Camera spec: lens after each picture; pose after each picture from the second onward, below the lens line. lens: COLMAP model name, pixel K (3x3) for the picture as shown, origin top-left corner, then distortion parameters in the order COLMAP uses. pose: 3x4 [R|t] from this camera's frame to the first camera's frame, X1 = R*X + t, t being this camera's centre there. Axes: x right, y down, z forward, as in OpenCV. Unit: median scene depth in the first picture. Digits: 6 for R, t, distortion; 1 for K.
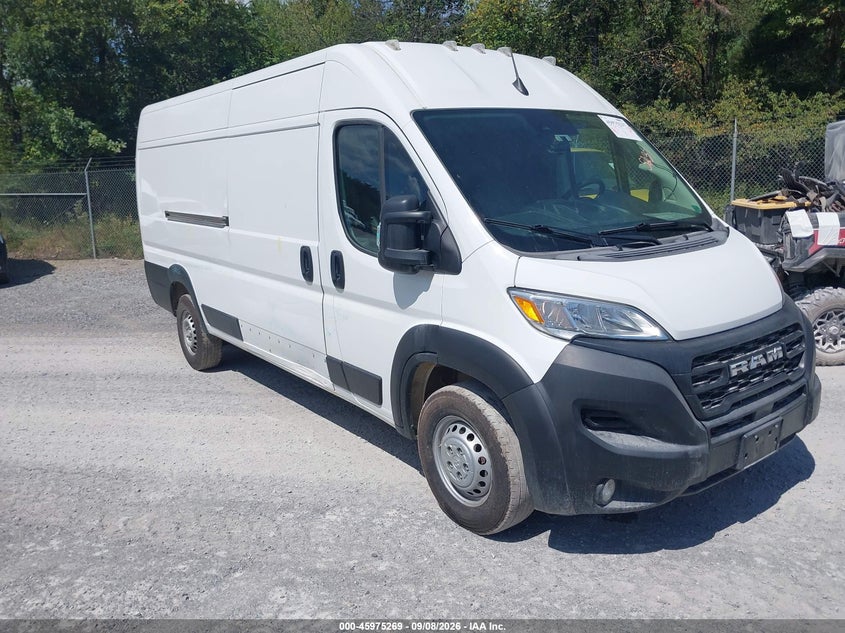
lens RADIAL K [[690.9, 0, 426.4], [0, 690.9, 322.6], [0, 0, 1]] dist [0.127116, -0.017883]
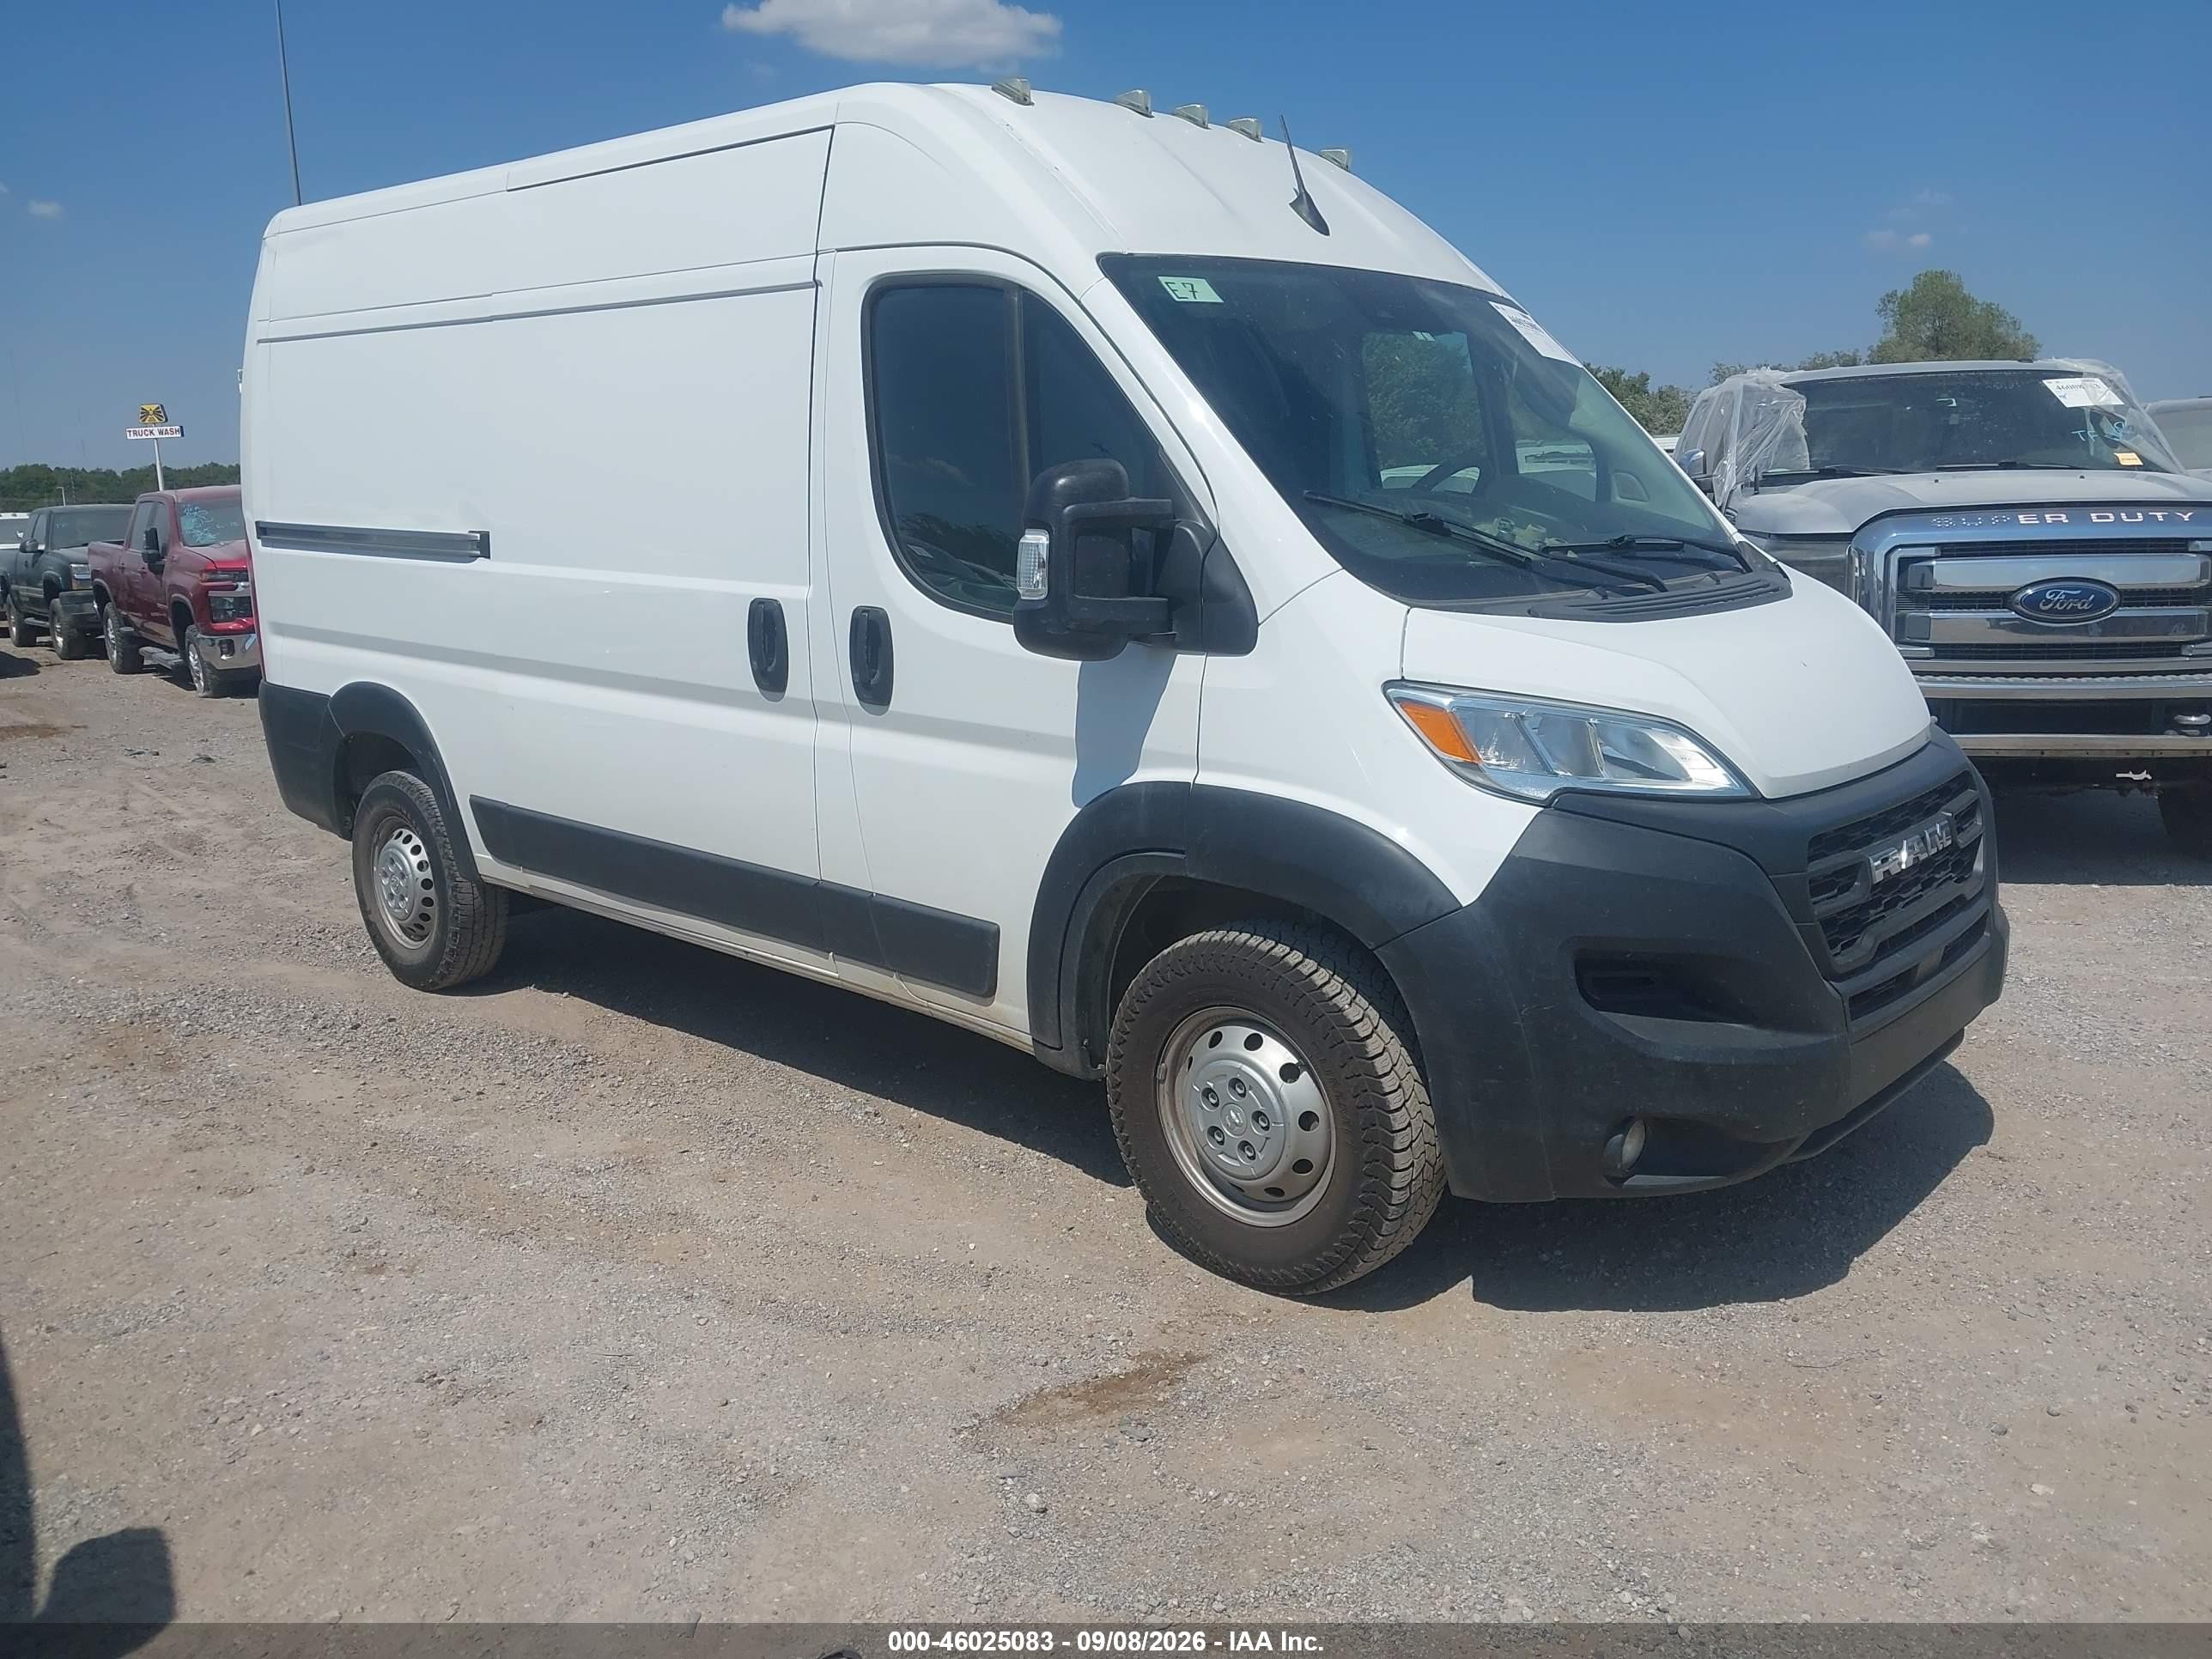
lens RADIAL K [[1808.6, 0, 1077.5], [0, 1808.6, 840.6], [0, 0, 1]] dist [0.127116, -0.017883]
pose [[0.985564, -0.016092, 0.168537, -0.219477], [0.017808, 0.999804, -0.008674, 0.045282], [-0.168365, 0.011550, 0.985657, -0.036576]]
